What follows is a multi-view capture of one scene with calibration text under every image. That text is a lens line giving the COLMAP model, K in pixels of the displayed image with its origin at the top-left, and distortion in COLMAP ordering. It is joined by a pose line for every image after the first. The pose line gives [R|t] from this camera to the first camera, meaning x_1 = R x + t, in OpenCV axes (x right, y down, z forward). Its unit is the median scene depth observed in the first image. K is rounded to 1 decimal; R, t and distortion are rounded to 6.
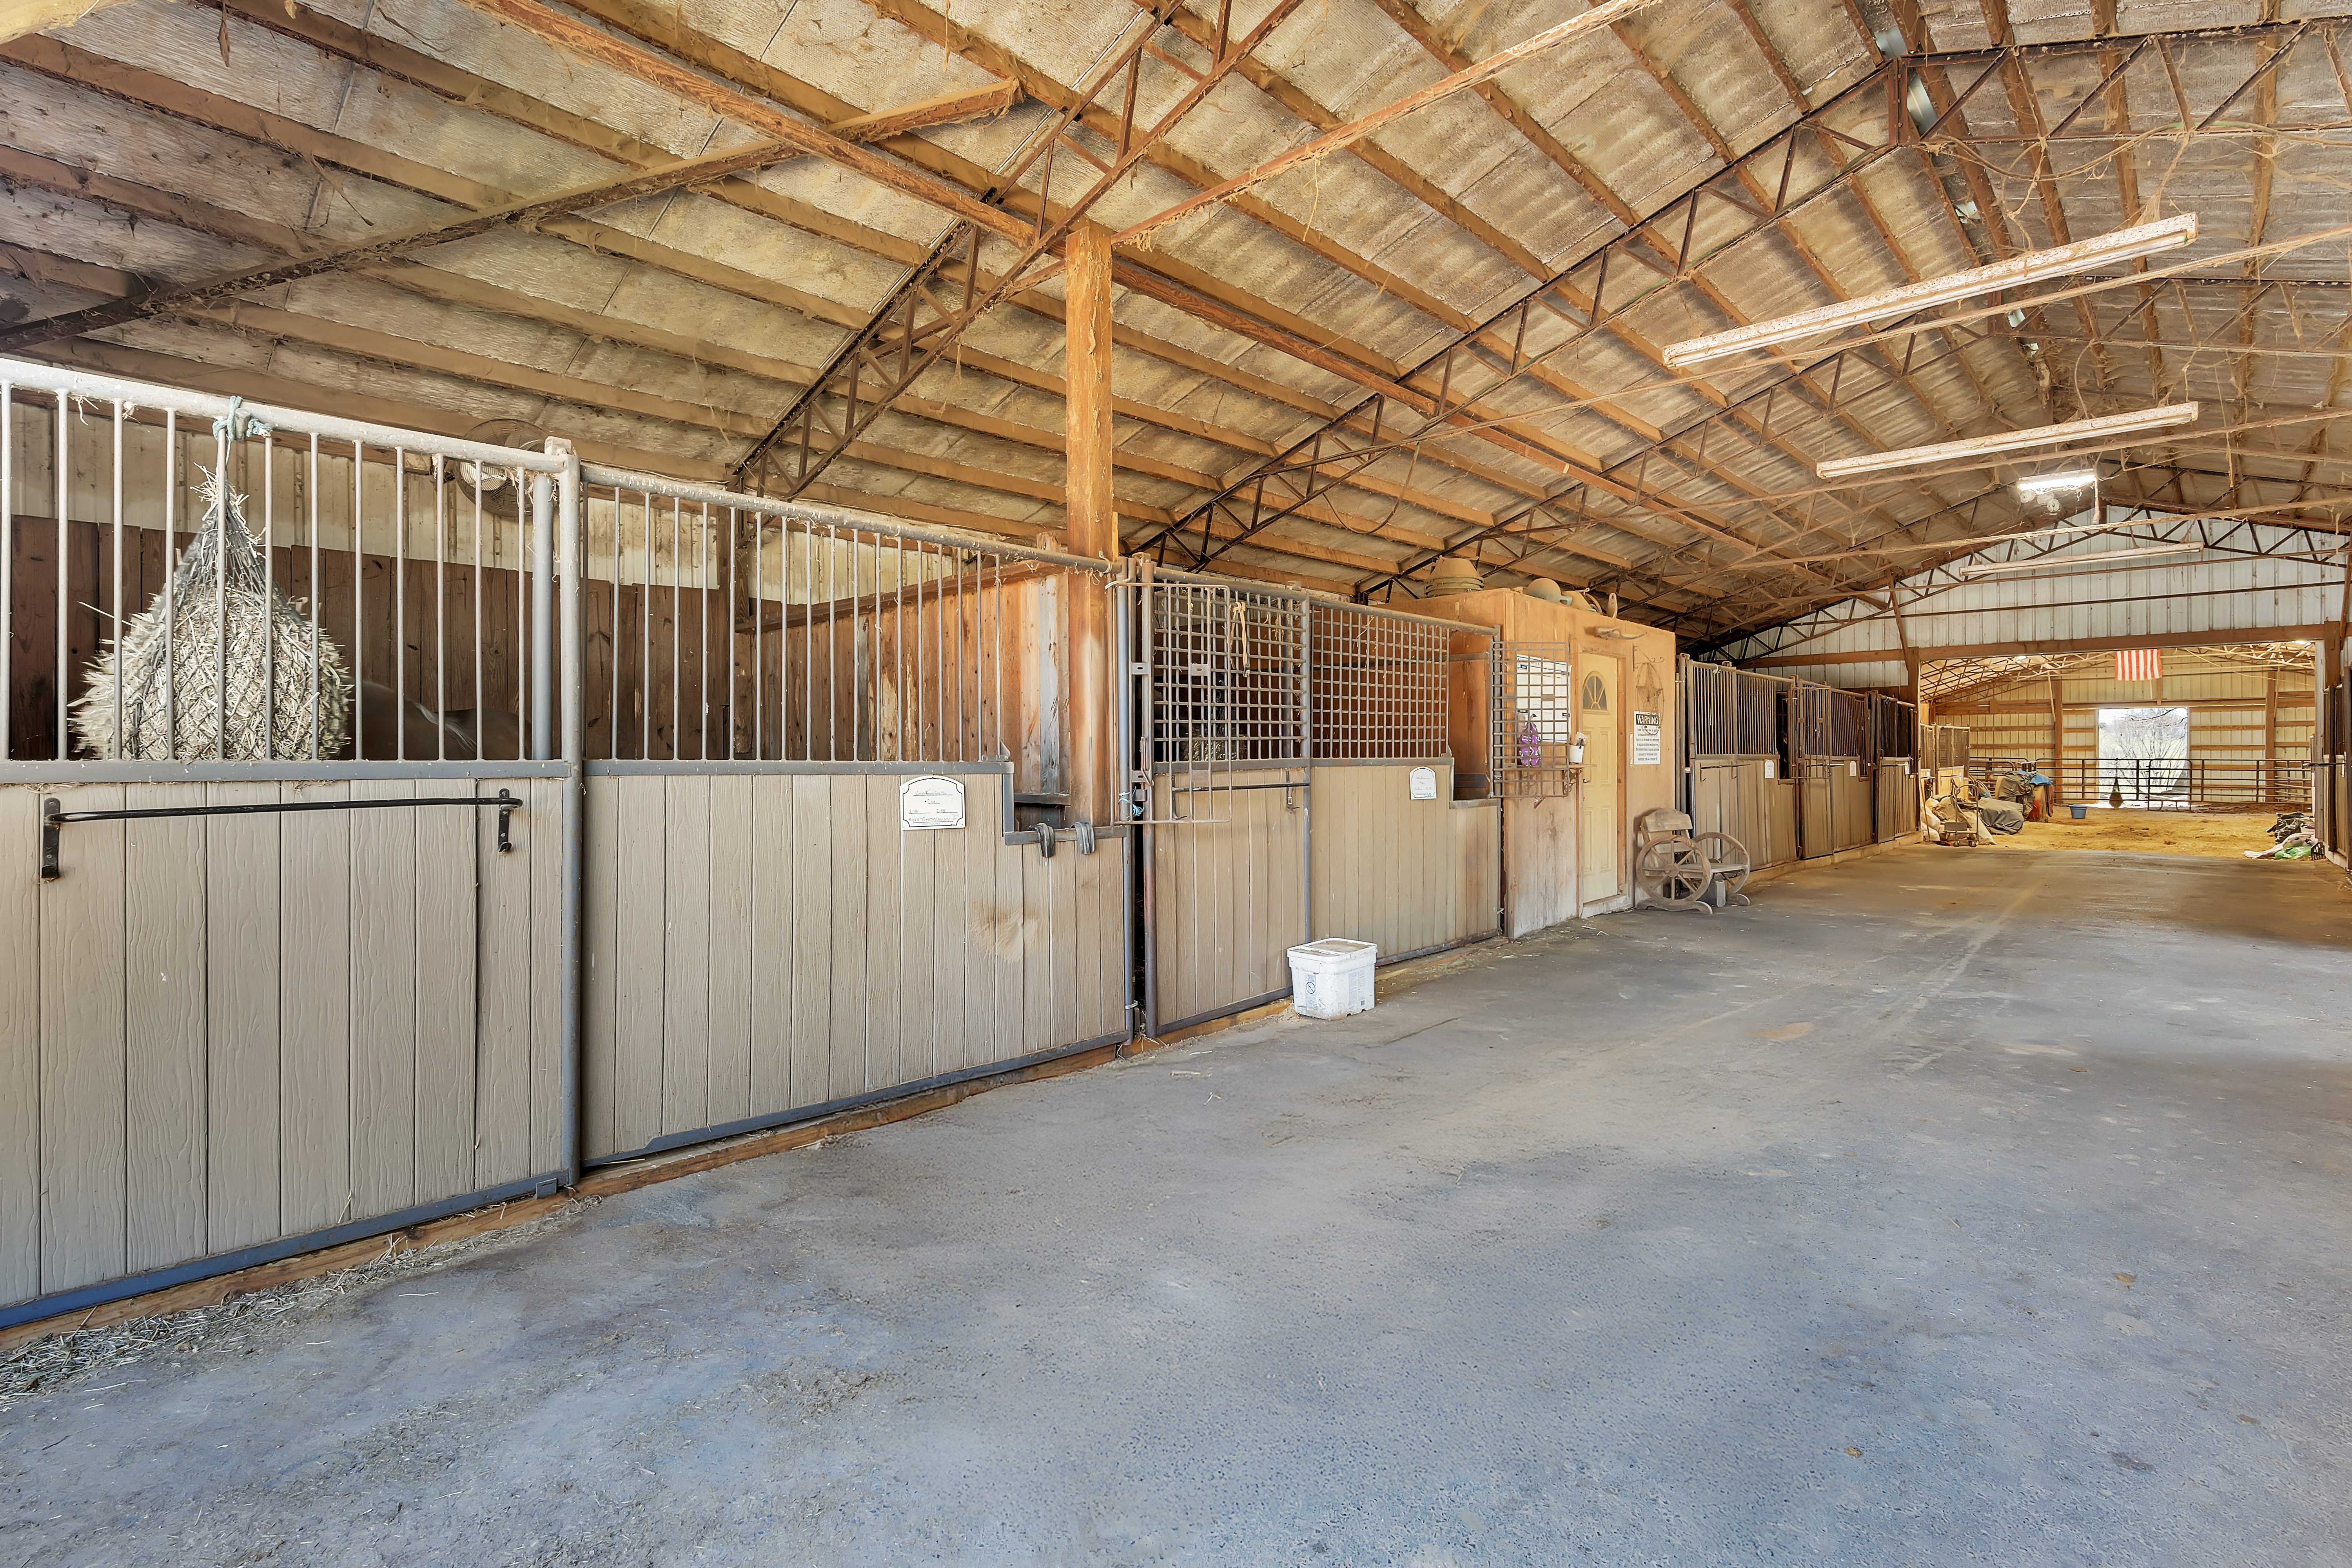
lens RADIAL K [[1102.3, 0, 1178.9], [0, 1102.3, 759.3], [0, 0, 1]] dist [-0.009119, 0.001653]
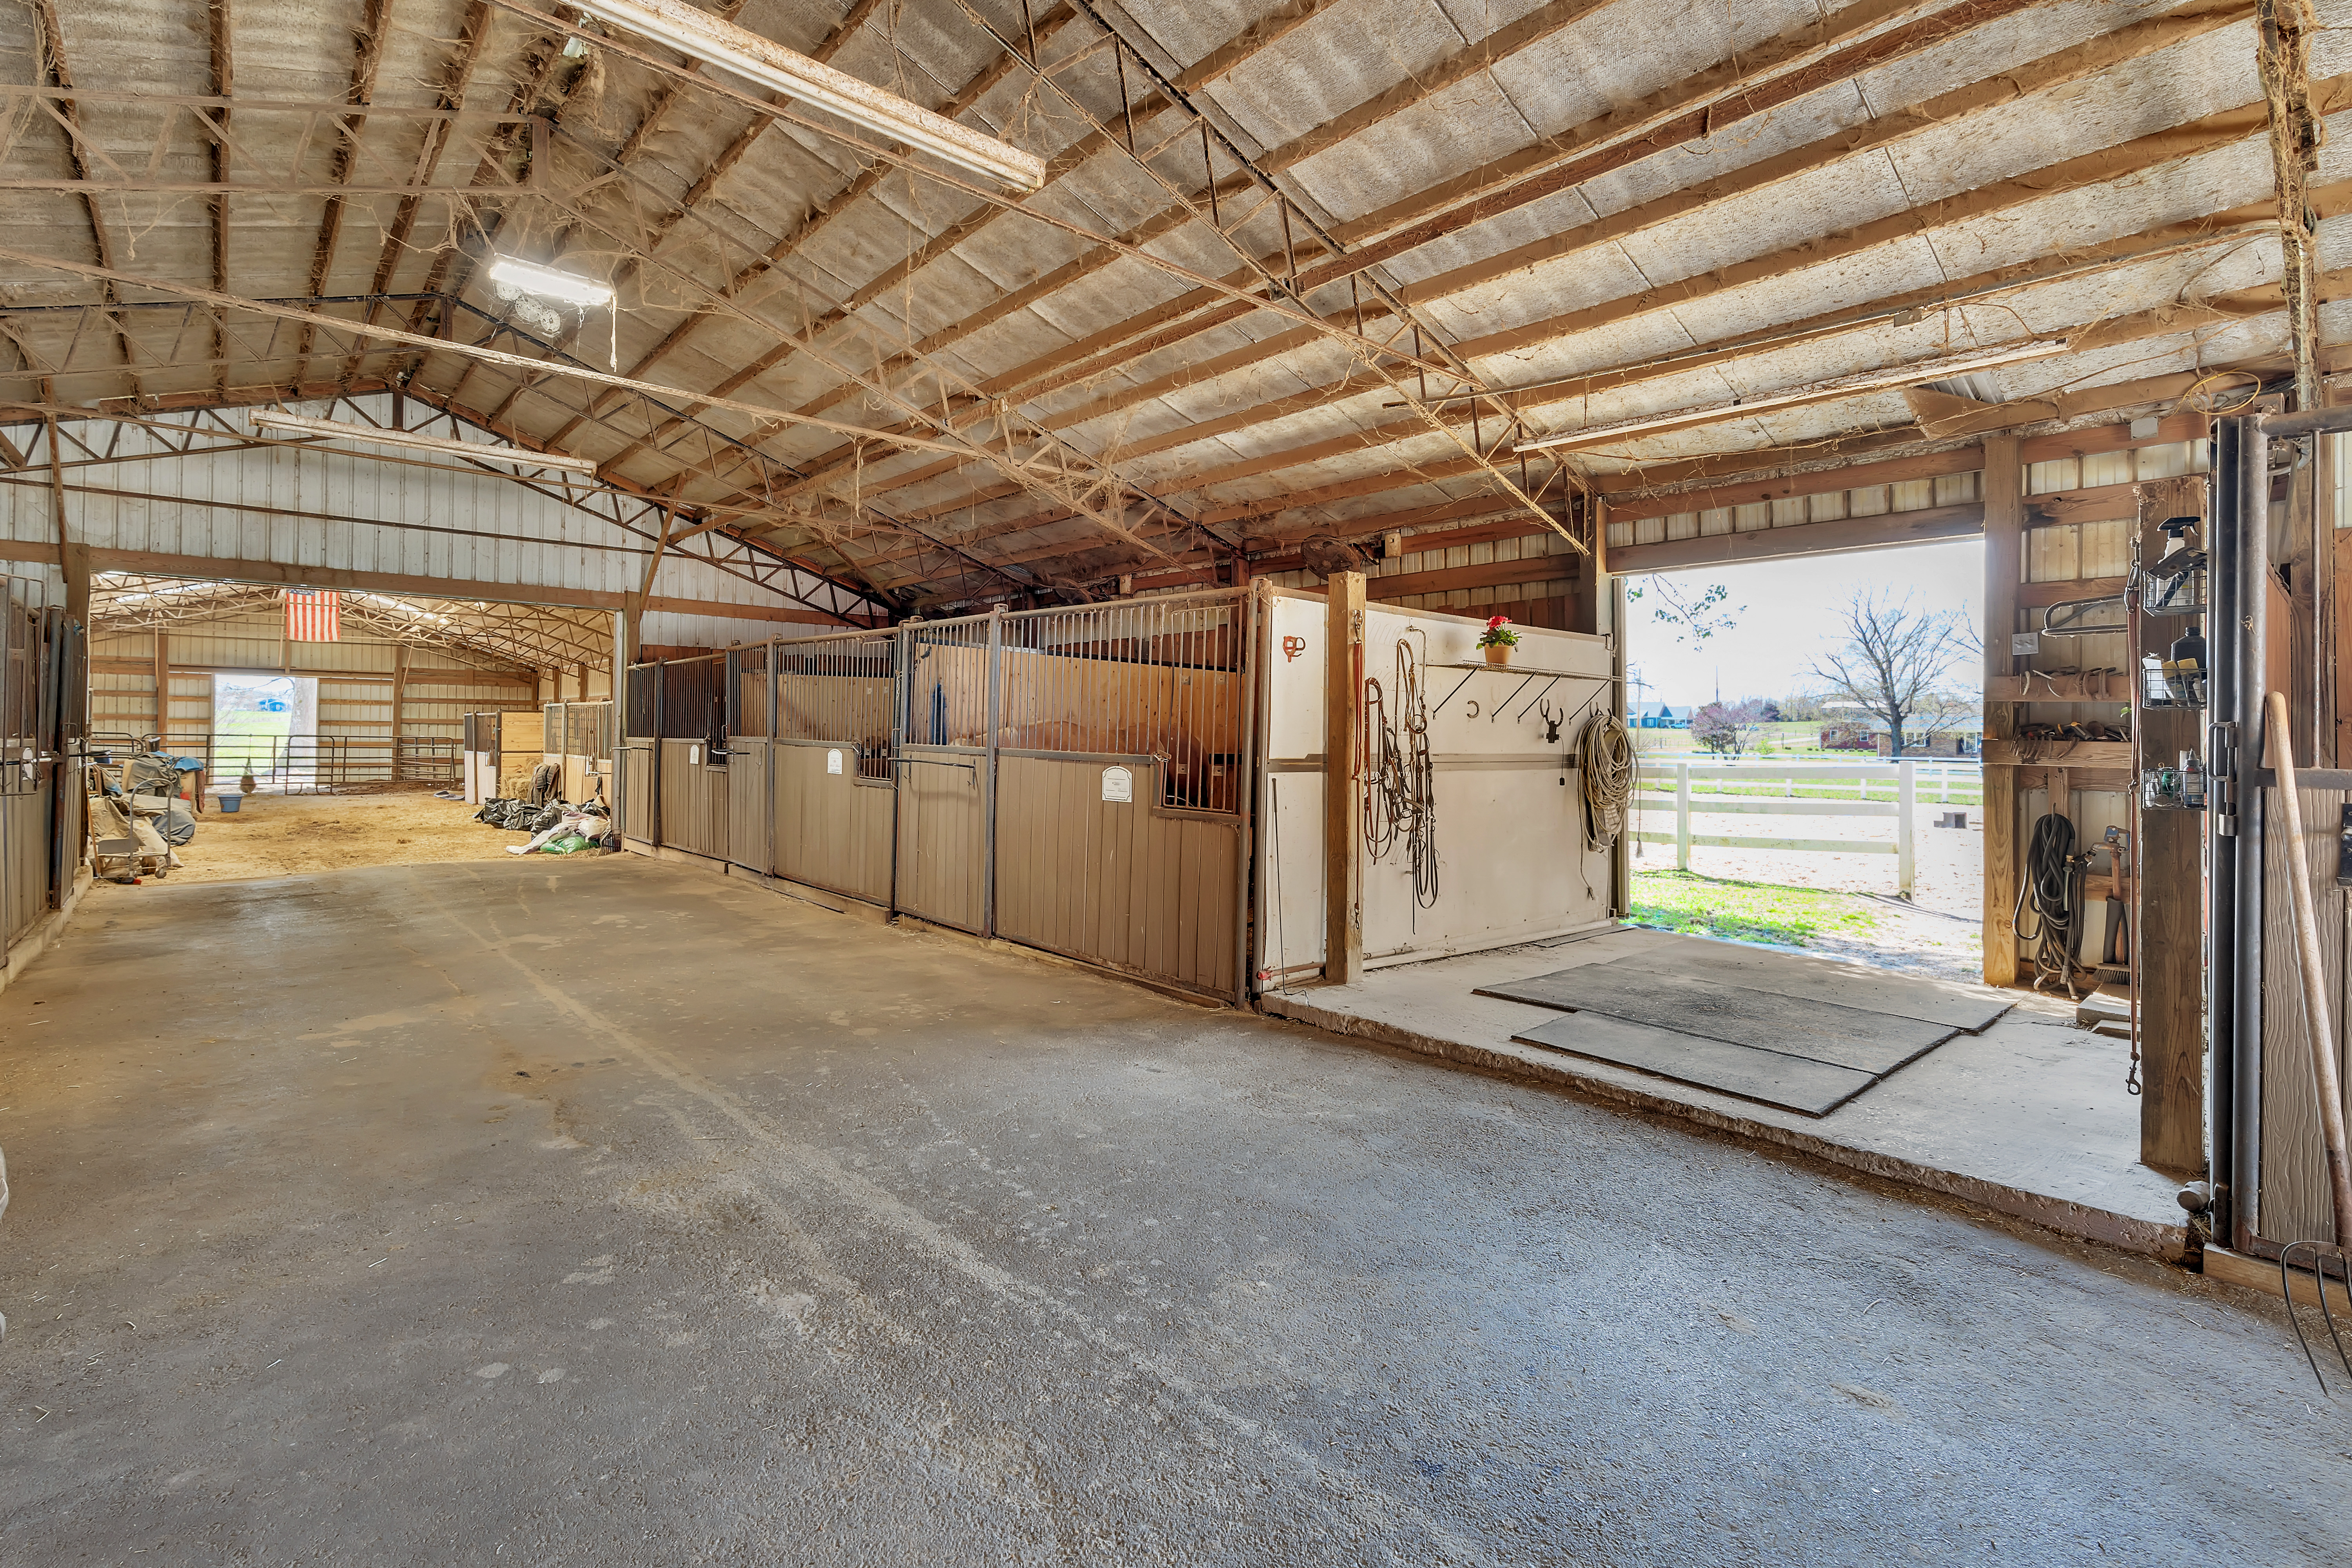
lens RADIAL K [[1081.7, 0, 1181.0], [0, 1081.7, 729.0], [0, 0, 1]] dist [-0.007135, 0.002660]
pose [[0.073735, 0.010378, 0.997224, 0.308185], [-0.008942, 0.999913, -0.009745, -0.010667], [-0.997238, -0.008198, 0.073821, 0.782363]]
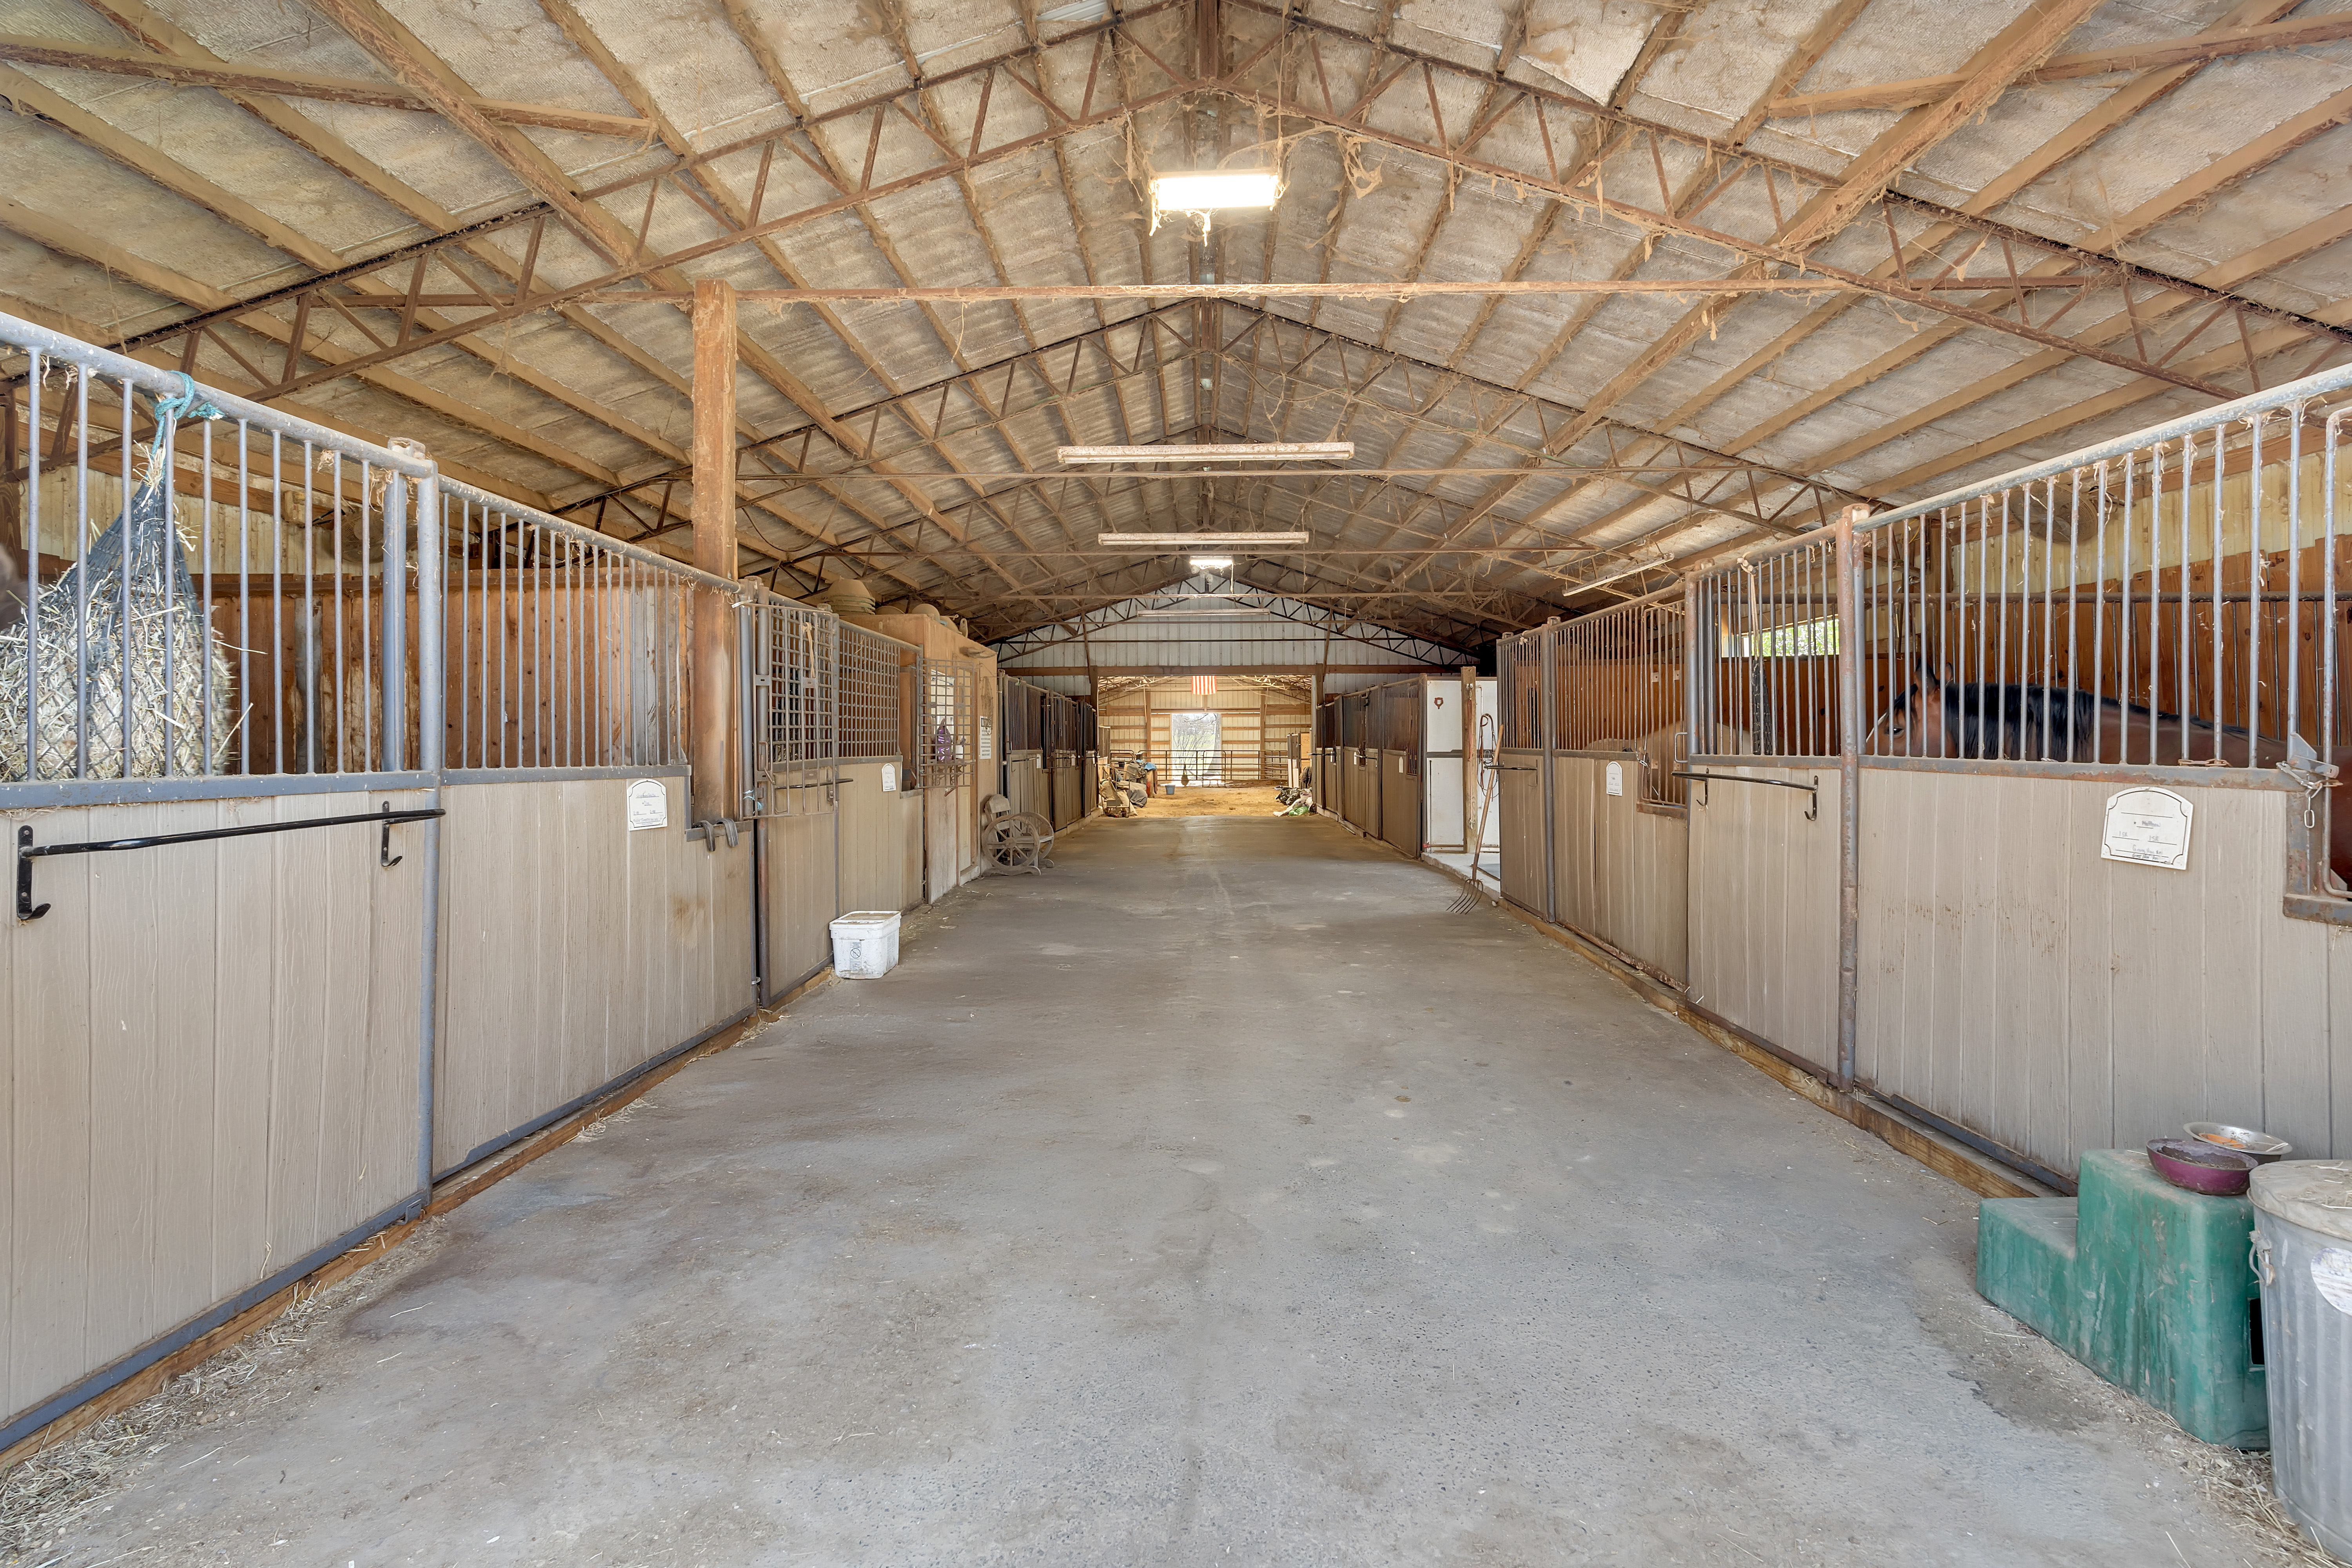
lens RADIAL K [[1102.3, 0, 1180.4], [0, 1102.3, 746.2], [0, 0, 1]] dist [-0.009119, 0.001653]
pose [[0.738636, -0.002751, 0.674099, -0.280299], [0.006288, 0.999976, -0.002809, -0.005566], [-0.674076, 0.006314, 0.738635, -0.069484]]
